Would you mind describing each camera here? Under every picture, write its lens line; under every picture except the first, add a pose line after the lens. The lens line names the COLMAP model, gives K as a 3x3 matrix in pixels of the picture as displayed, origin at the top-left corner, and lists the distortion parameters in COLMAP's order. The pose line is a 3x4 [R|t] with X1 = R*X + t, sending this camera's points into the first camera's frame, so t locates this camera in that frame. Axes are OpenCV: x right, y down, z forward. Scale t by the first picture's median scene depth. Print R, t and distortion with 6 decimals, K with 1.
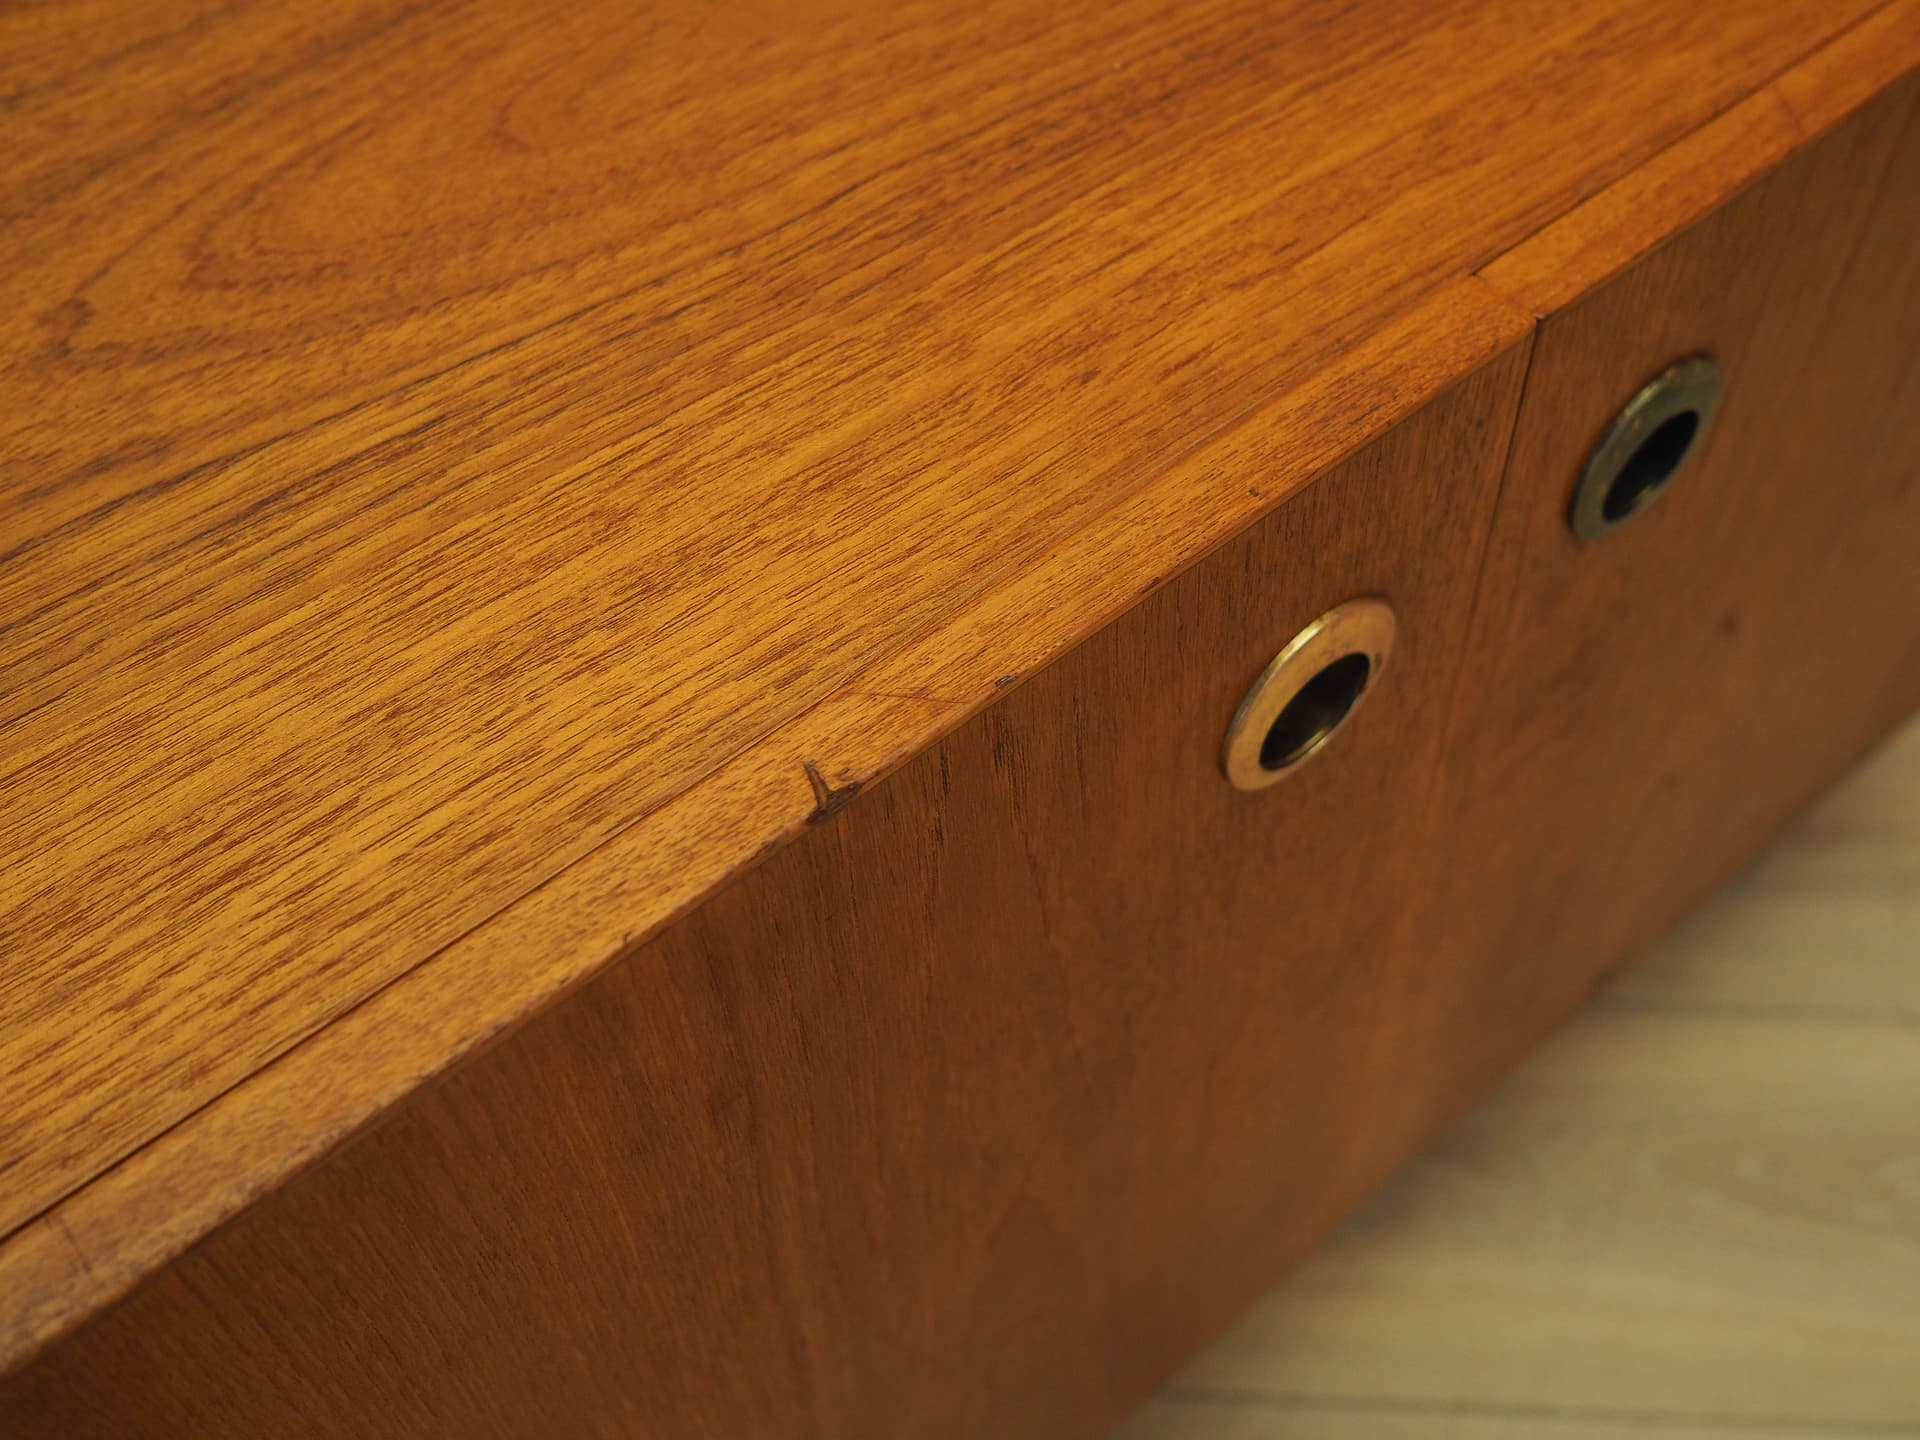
lens RADIAL K [[2020.8, 0, 1019.7], [0, 2020.8, 686.4], [0, 0, 1]] dist [-0.032436, 0.000000]
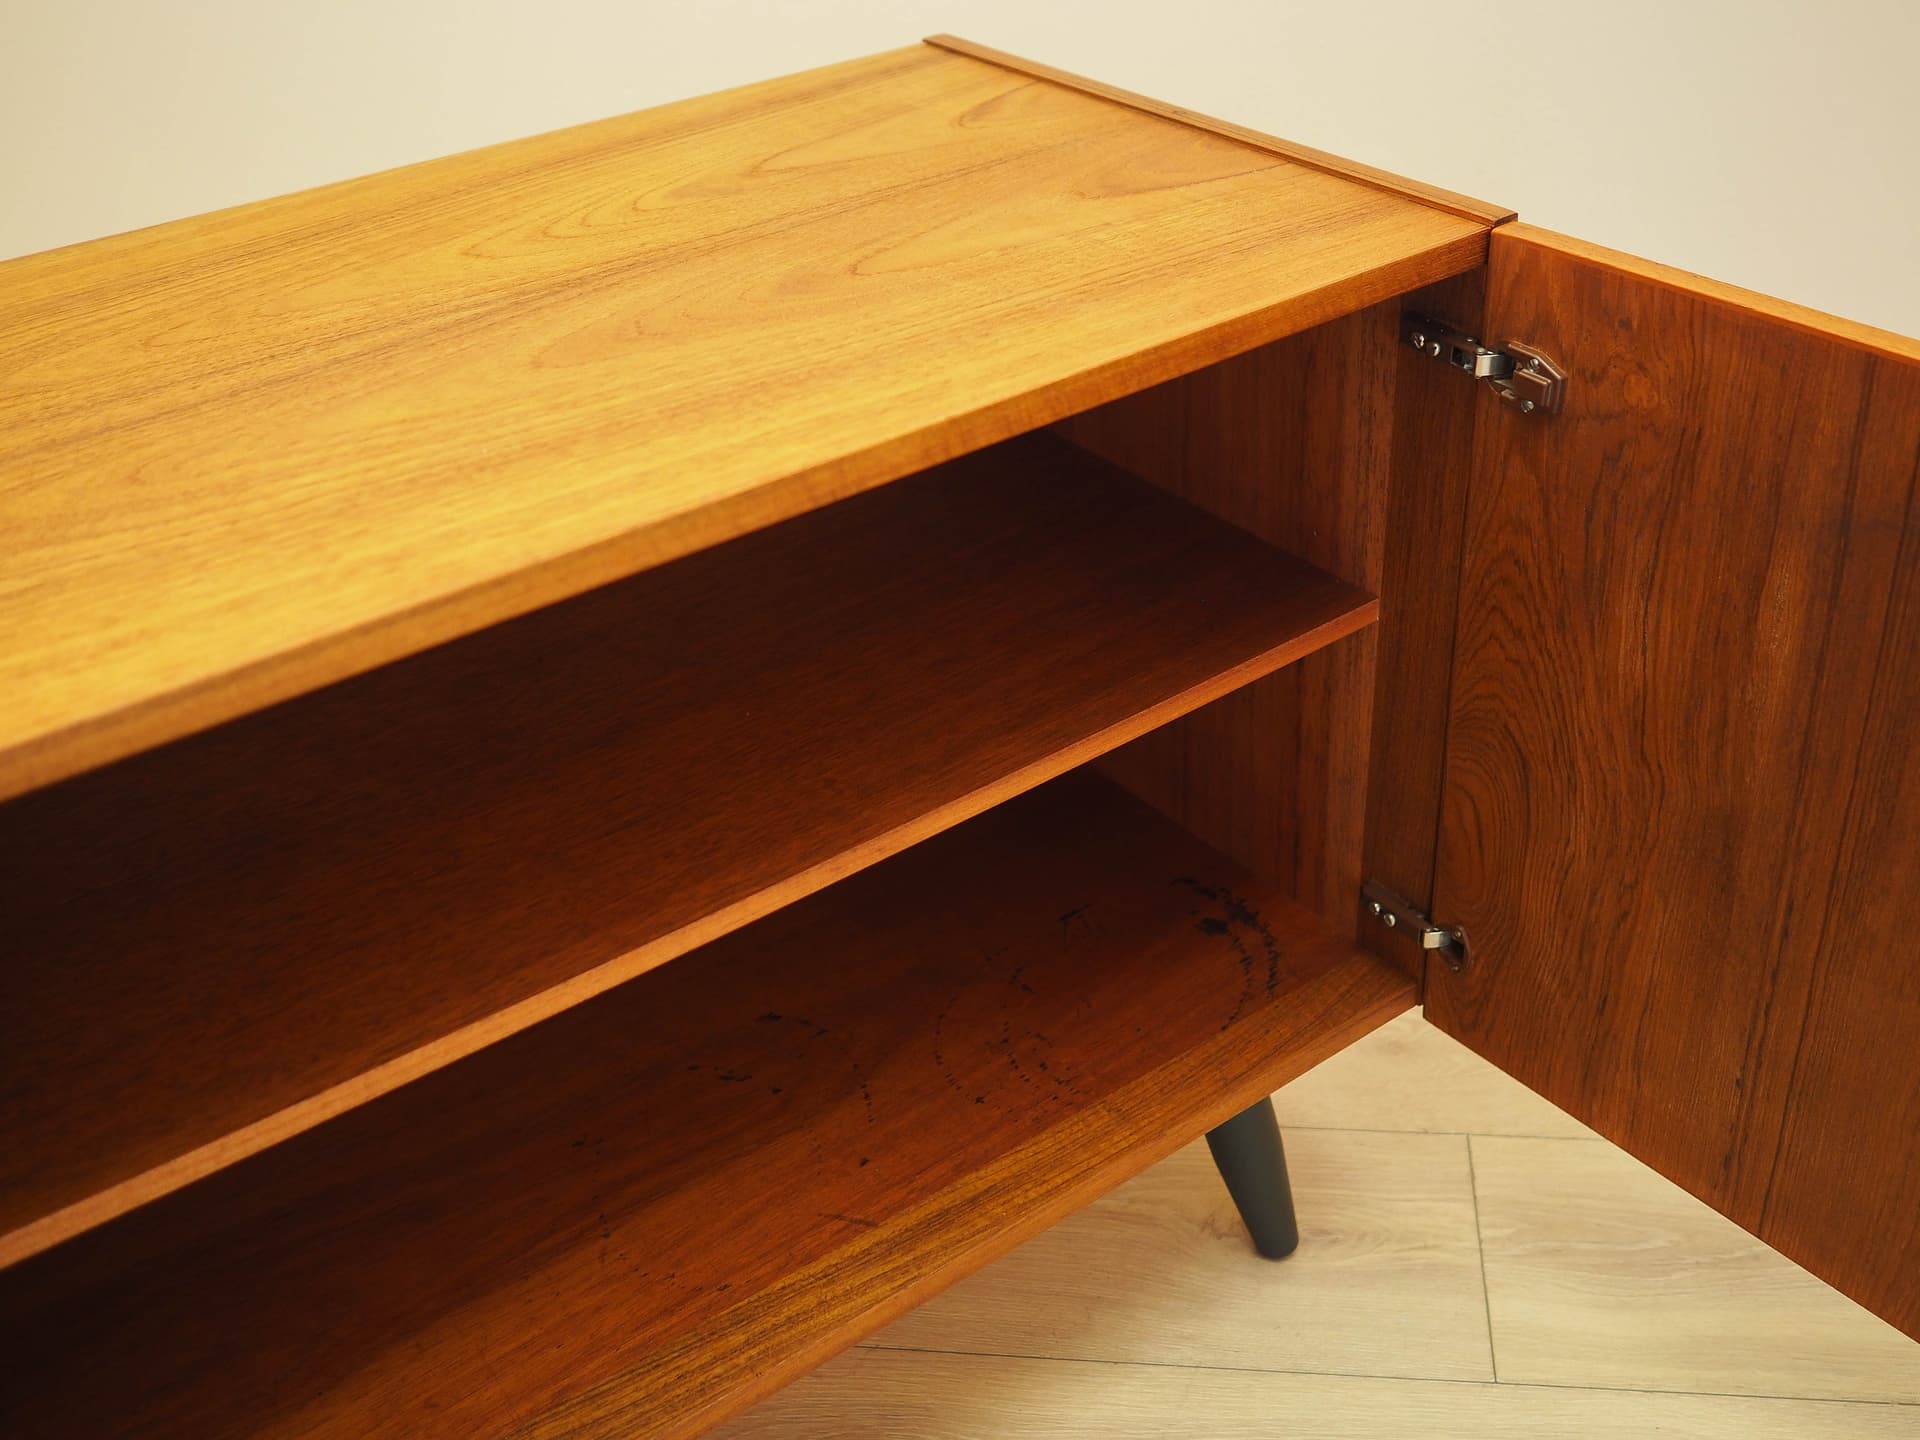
lens RADIAL K [[2020.8, 0, 979.2], [0, 2020.8, 734.1], [0, 0, 1]] dist [-0.032436, 0.000000]
pose [[0.998925, 0.014936, -0.043875, 0.636795], [-0.029334, 0.936666, -0.348992, 0.597042], [0.035884, 0.349904, 0.936098, -0.622770]]
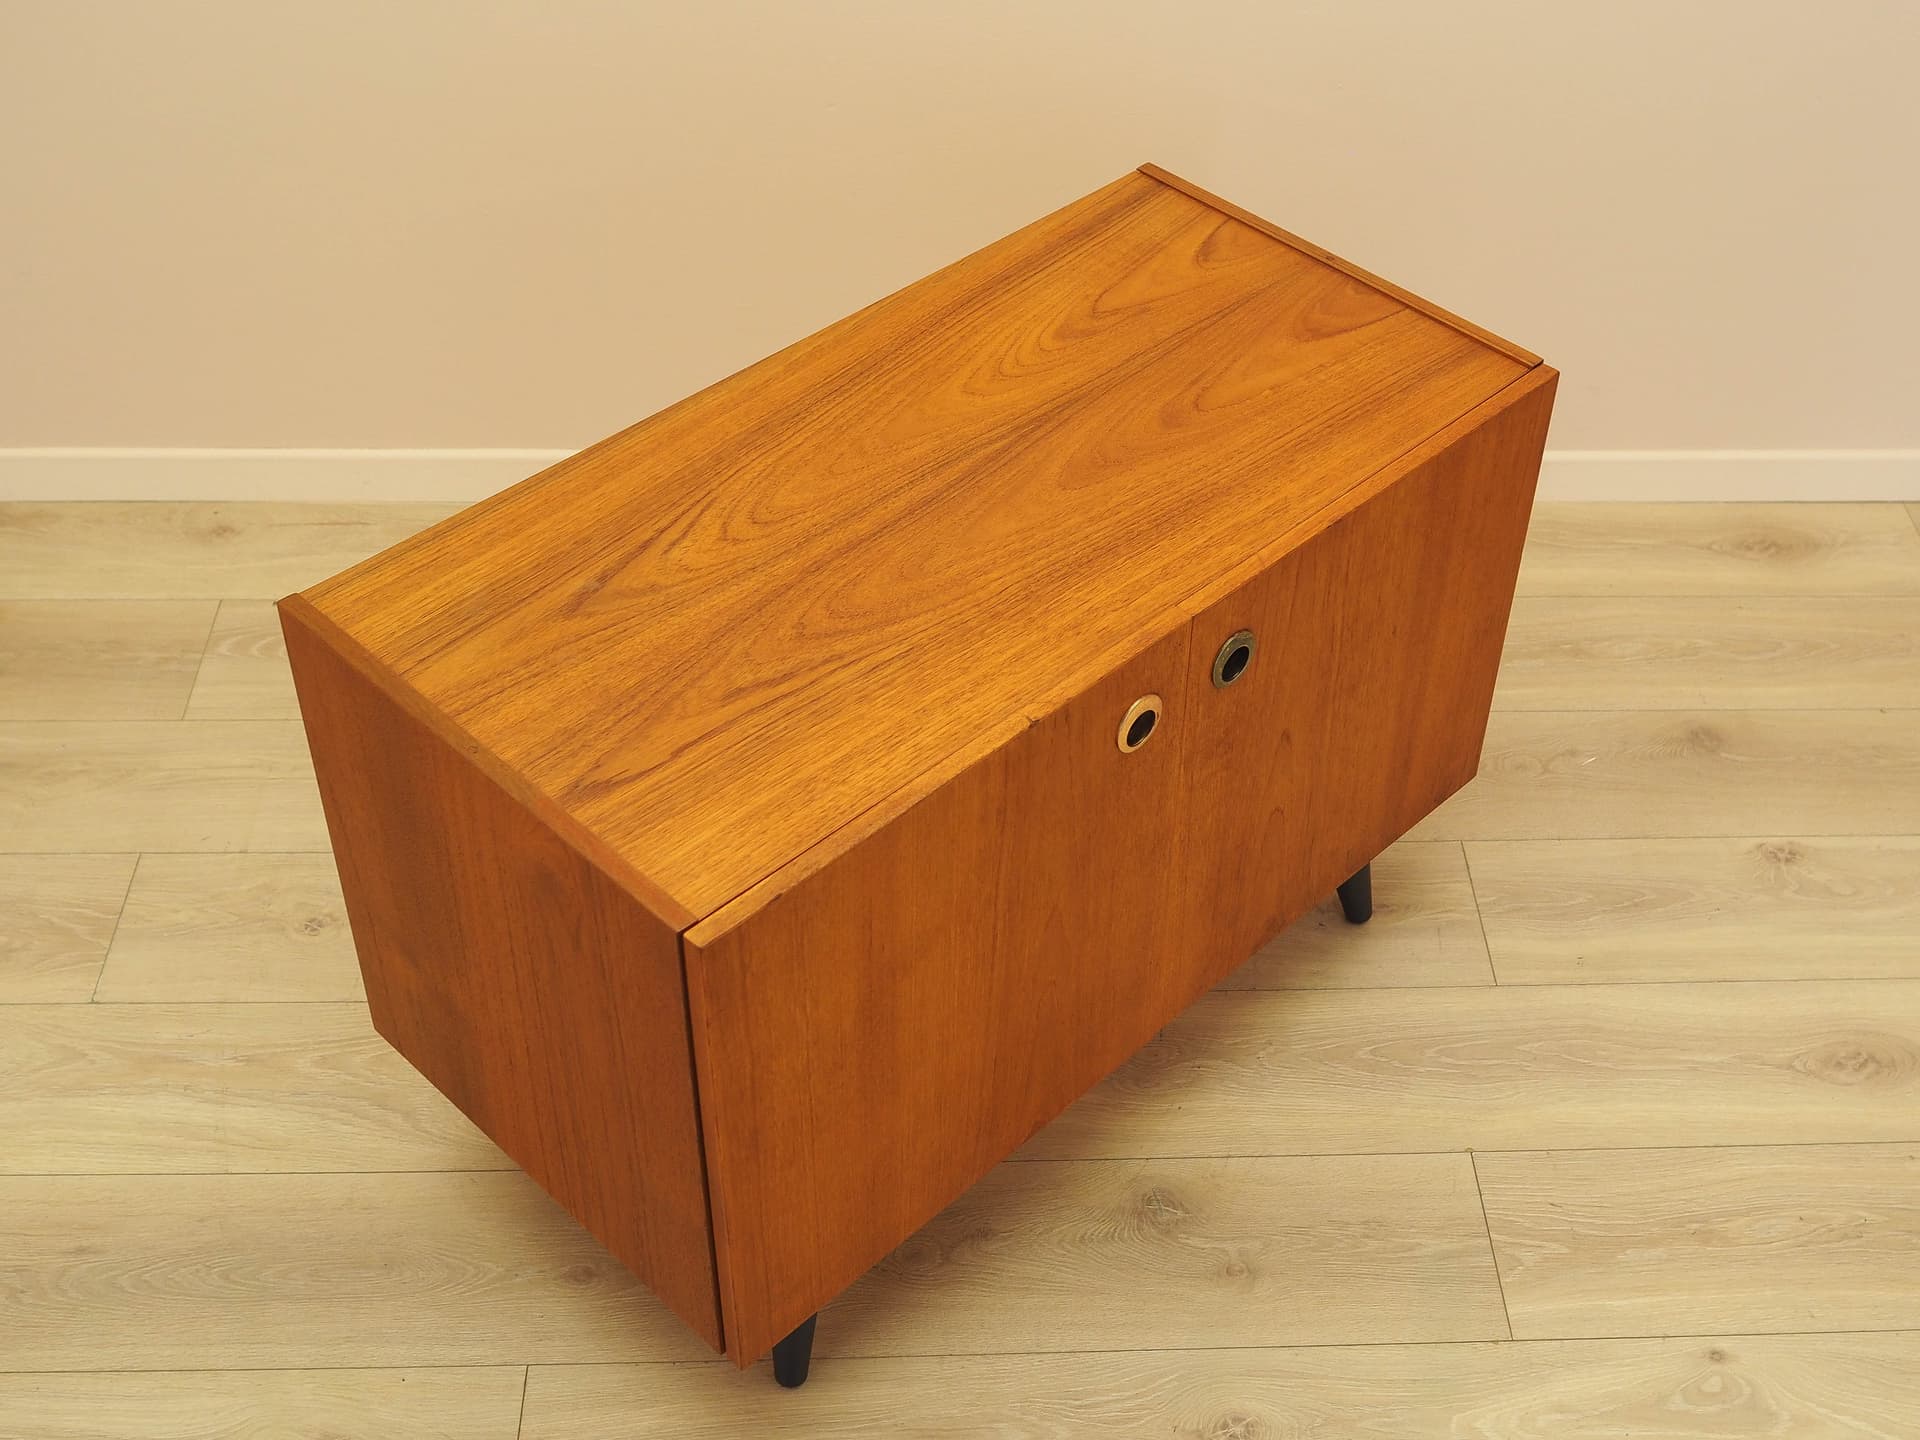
lens RADIAL K [[2299.6, 0, 1013.8], [0, 2299.6, 742.9], [0, 0, 1]] dist [-0.049127, 0.000000]
pose [[0.993896, -0.031989, 0.105583, -0.553130], [0.051273, 0.981338, -0.185327, 0.850967], [-0.097684, 0.189609, 0.976988, -3.208050]]
